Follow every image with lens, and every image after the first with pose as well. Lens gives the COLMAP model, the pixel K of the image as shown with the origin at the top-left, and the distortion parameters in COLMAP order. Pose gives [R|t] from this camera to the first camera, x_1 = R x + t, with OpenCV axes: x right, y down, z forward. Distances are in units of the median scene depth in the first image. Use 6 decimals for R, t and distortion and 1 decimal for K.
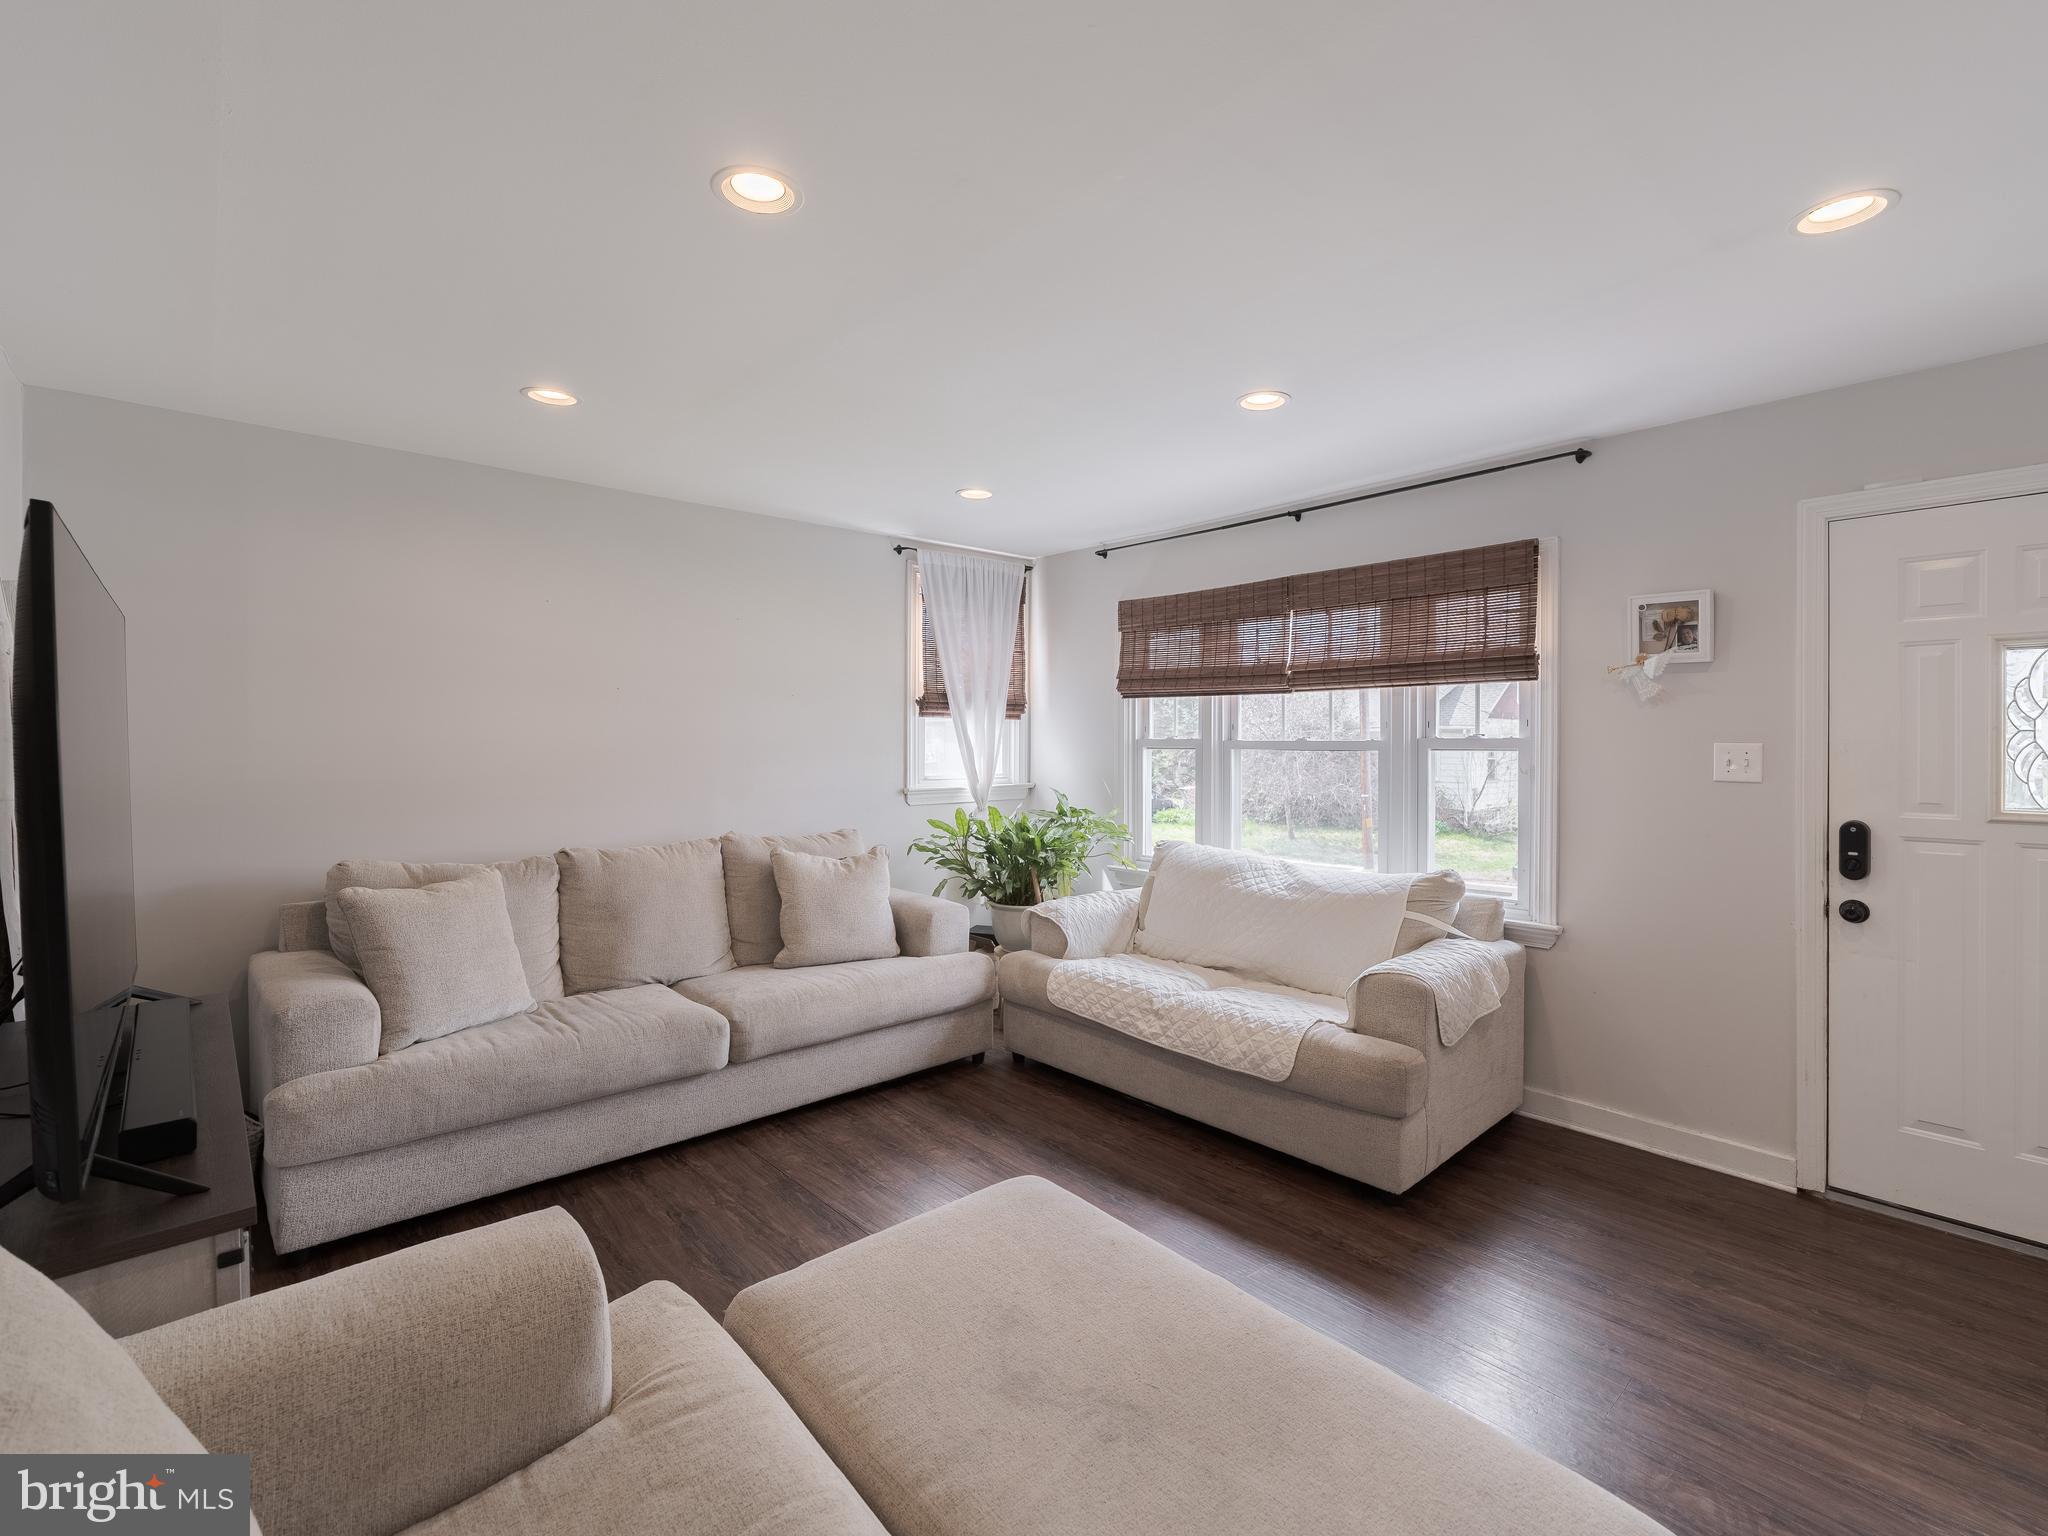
lens RADIAL K [[933.2, 0, 1021.4], [0, 933.2, 754.5], [0, 0, 1]] dist [-0.000008, -0.000221]
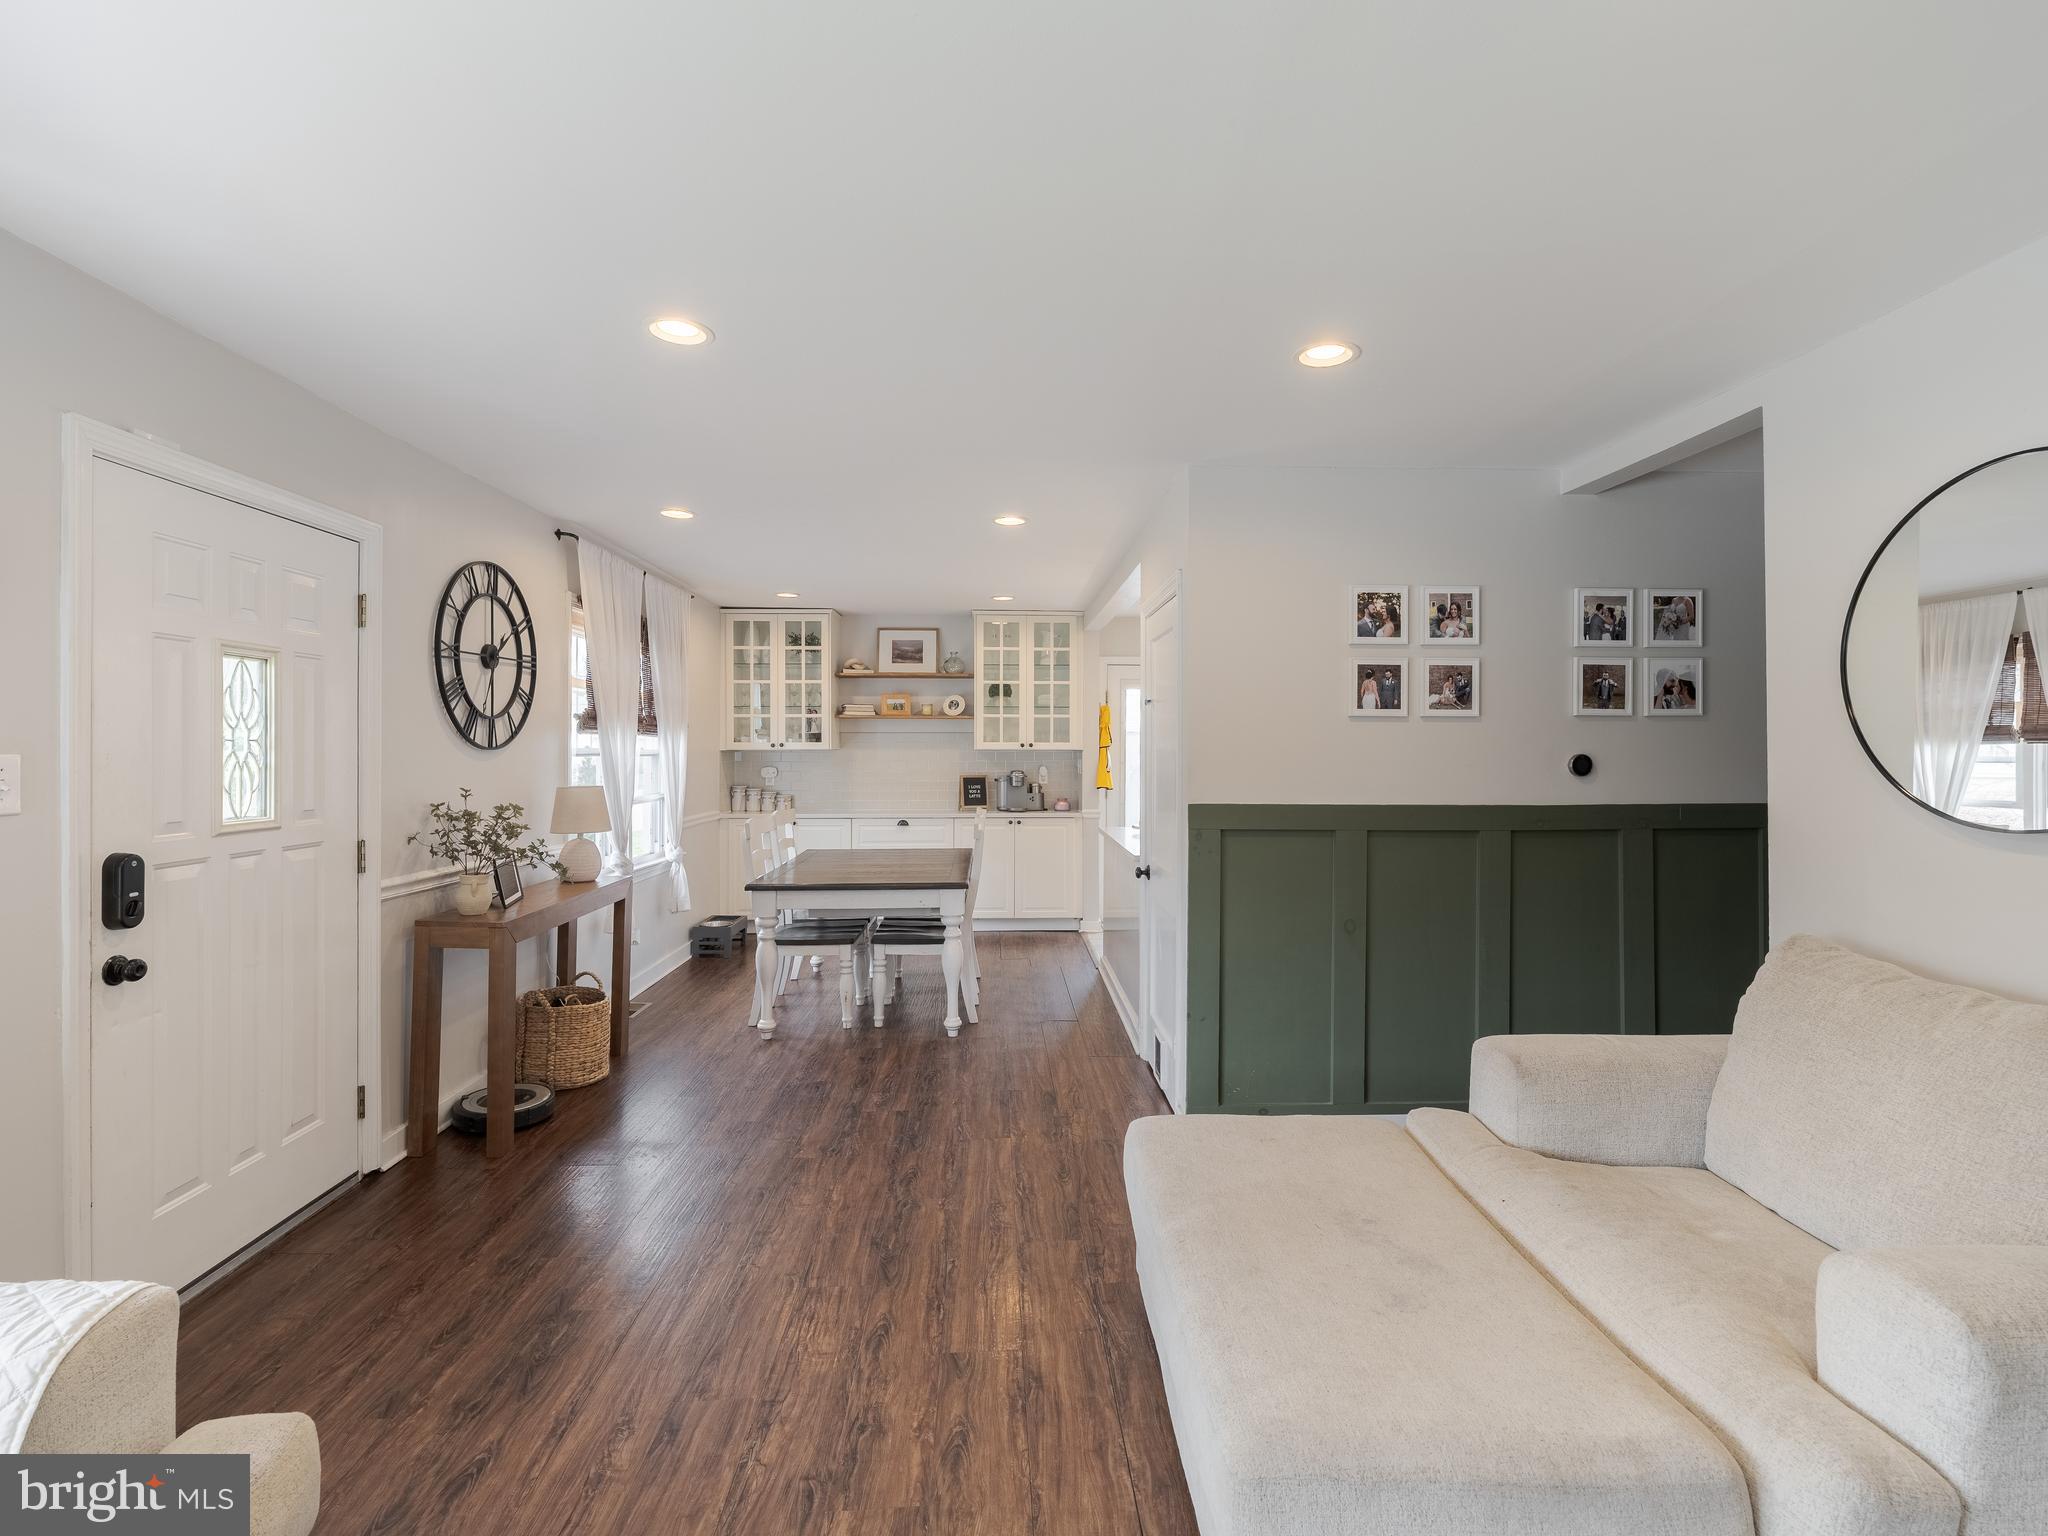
lens RADIAL K [[933.2, 0, 1021.4], [0, 933.2, 754.5], [0, 0, 1]] dist [-0.000008, -0.000221]
pose [[-0.770157, -0.009164, 0.637788, -0.139371], [0.004440, 0.999796, 0.019727, -0.018161], [-0.637838, 0.018025, -0.769959, 0.861428]]
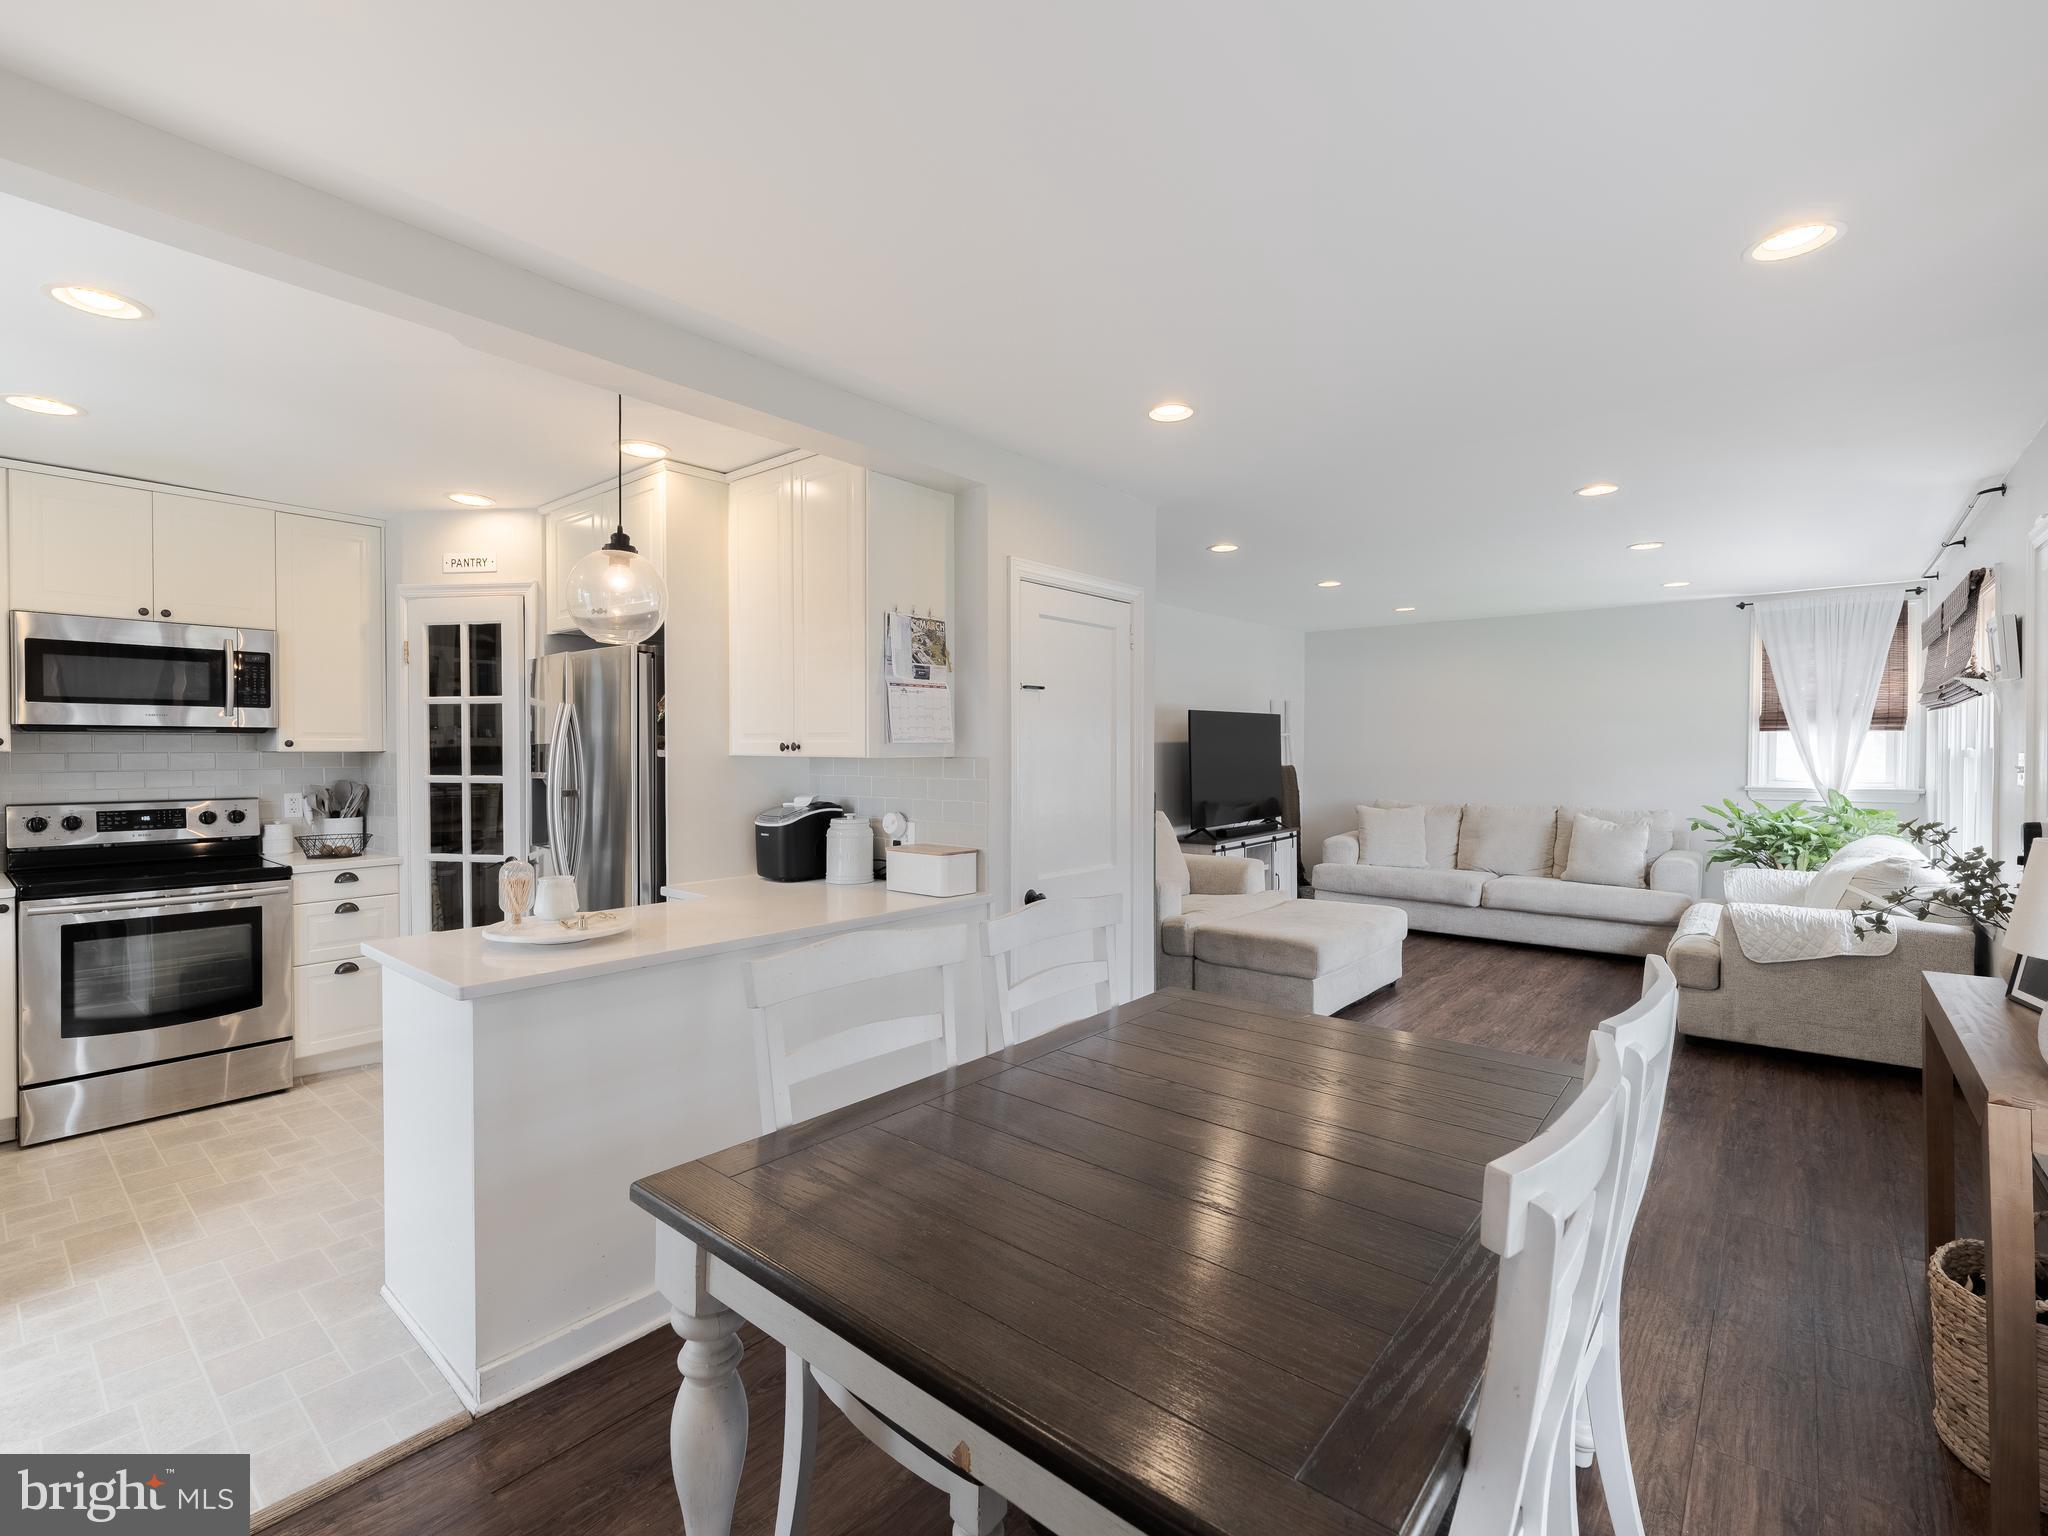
lens RADIAL K [[930.9, 0, 1024.0], [0, 930.9, 768.0], [0, 0, 1]] dist [-0.000931, -0.000038]
pose [[0.150477, 0.018463, -0.988441, 1.390925], [-0.012964, 0.999776, 0.016701, 0.002990], [0.988529, 0.010301, 0.150682, -0.276799]]
